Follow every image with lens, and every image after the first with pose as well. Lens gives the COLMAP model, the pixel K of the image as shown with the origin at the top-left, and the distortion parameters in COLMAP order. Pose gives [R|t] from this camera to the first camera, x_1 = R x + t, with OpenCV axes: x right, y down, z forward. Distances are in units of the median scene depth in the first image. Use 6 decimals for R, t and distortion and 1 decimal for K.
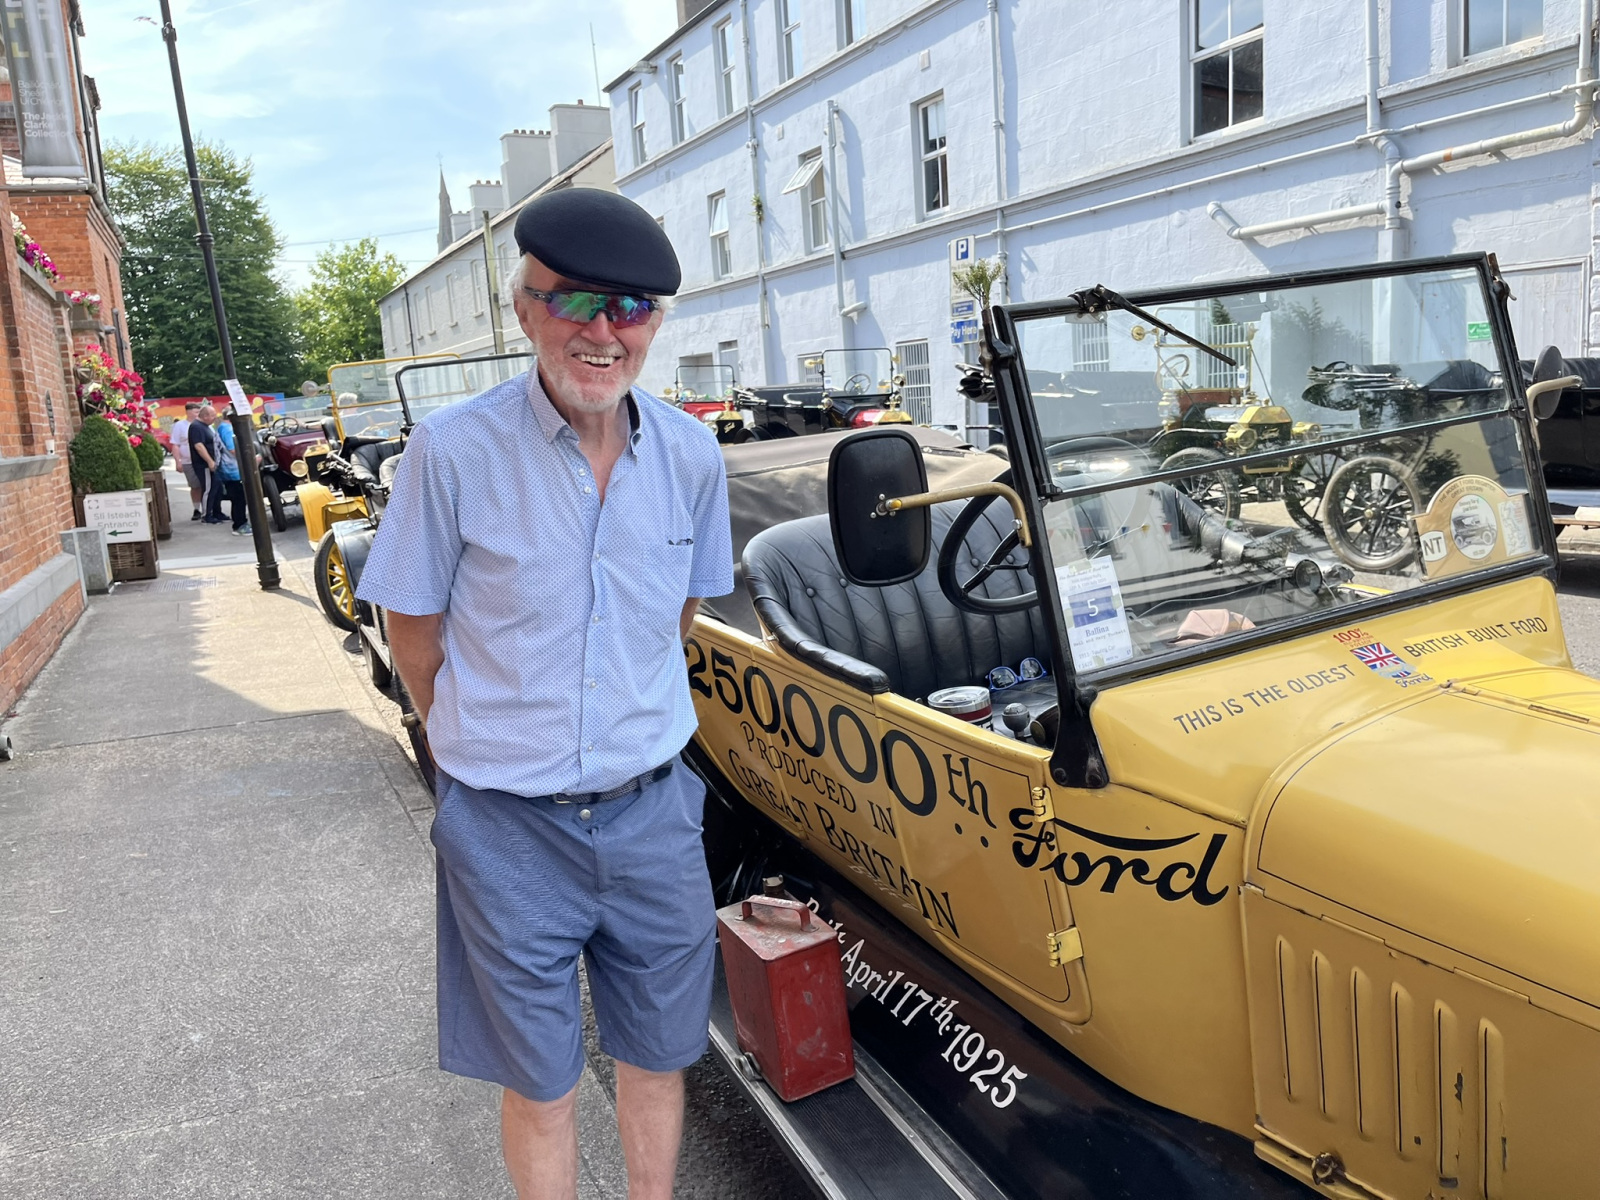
lens RADIAL K [[1263.8, 0, 813.2], [0, 1263.8, 591.7], [0, 0, 1]] dist [0.056057, -0.084150]
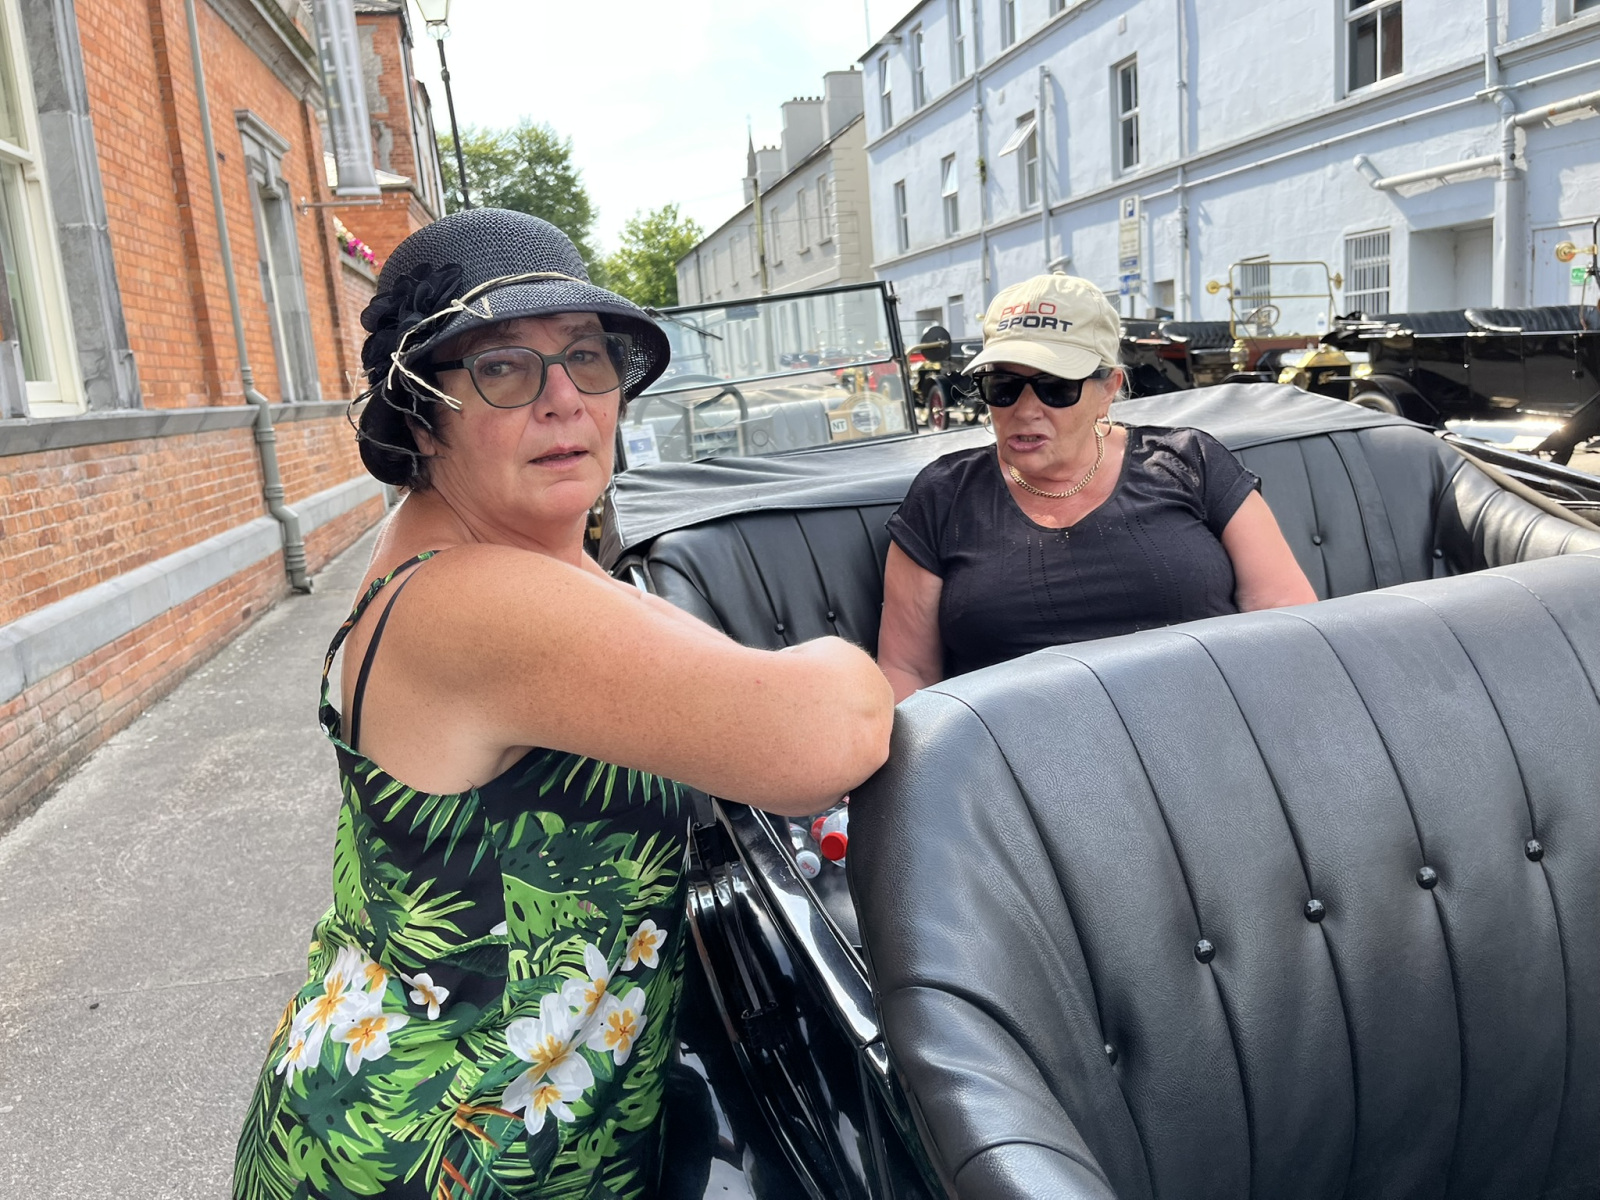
lens RADIAL K [[1263.8, 0, 785.2], [0, 1263.8, 588.4], [0, 0, 1]] dist [0.056057, -0.084150]
pose [[0.967727, 0.033967, -0.249700, 0.084711], [-0.025145, 0.998945, 0.038435, 0.013969], [0.250742, -0.030916, 0.967560, -0.094481]]
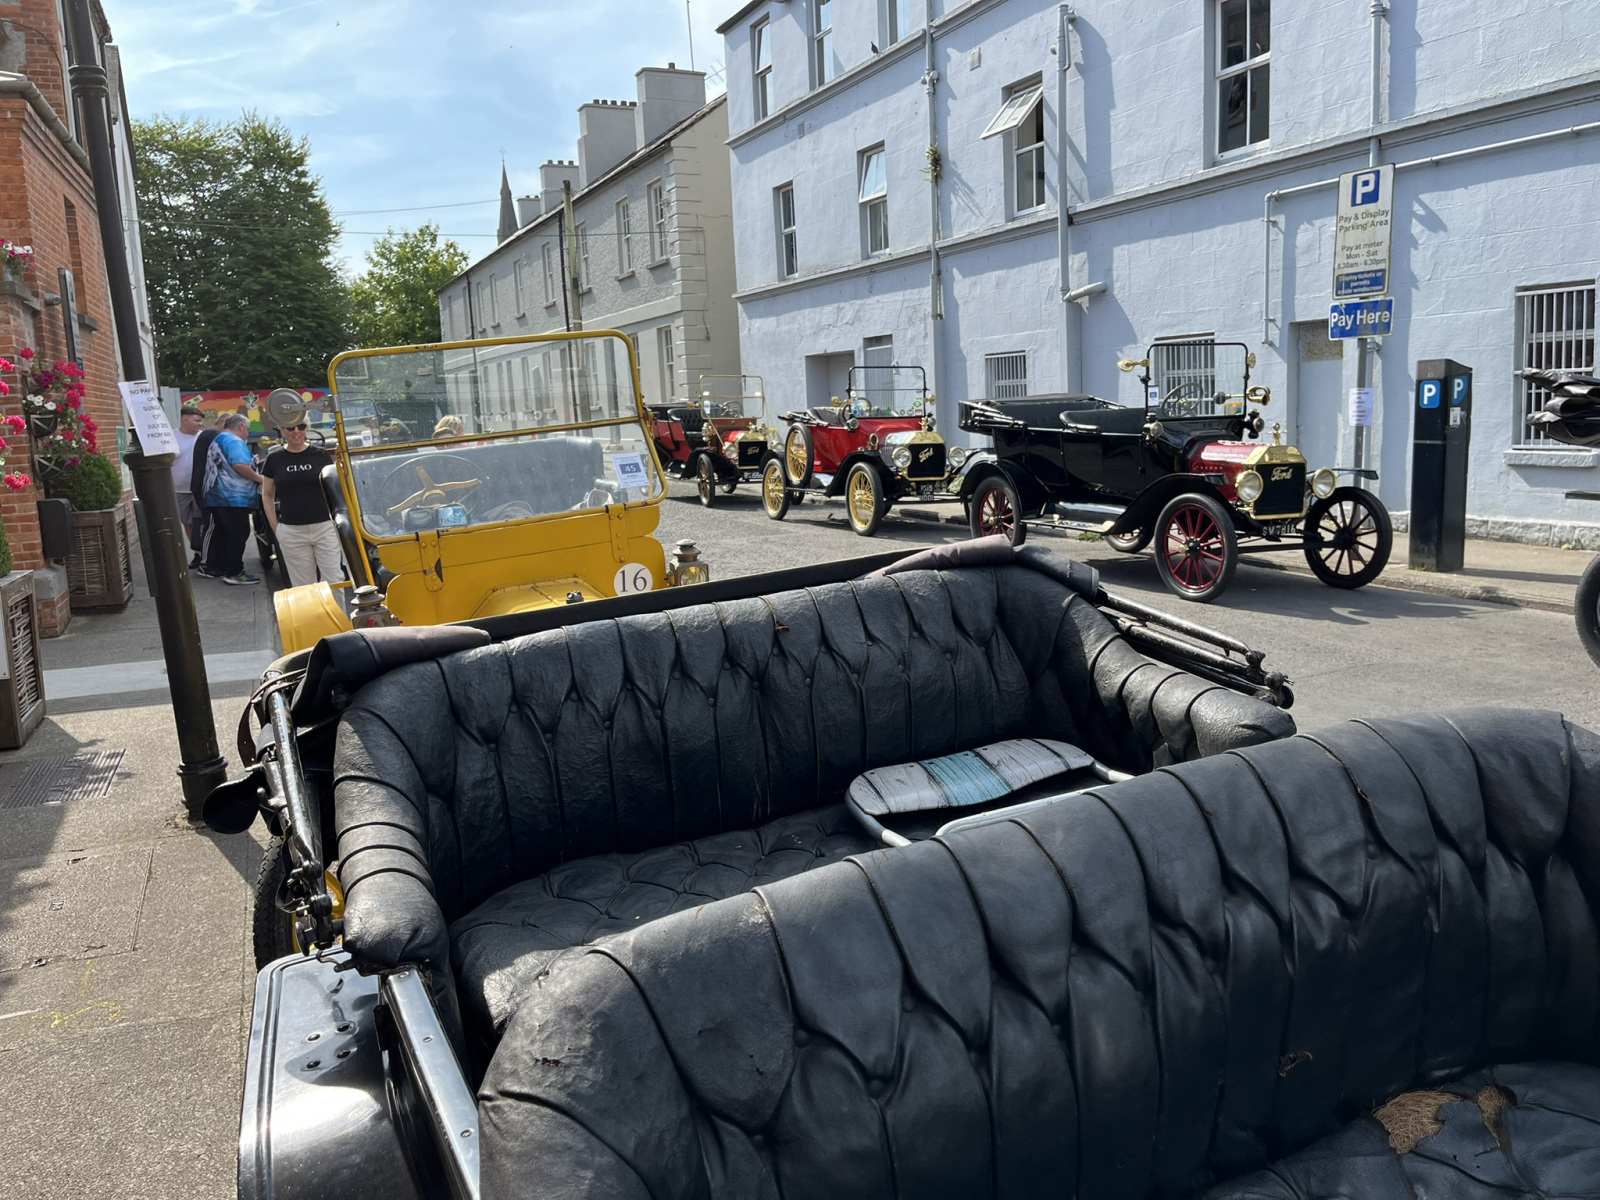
lens RADIAL K [[1263.8, 0, 810.4], [0, 1263.8, 572.8], [0, 0, 1]] dist [0.056057, -0.084150]
pose [[0.998989, 0.024827, -0.037486, -0.093566], [-0.025441, 0.999548, -0.015990, -0.046483], [0.037073, 0.016928, 0.999169, 0.267995]]
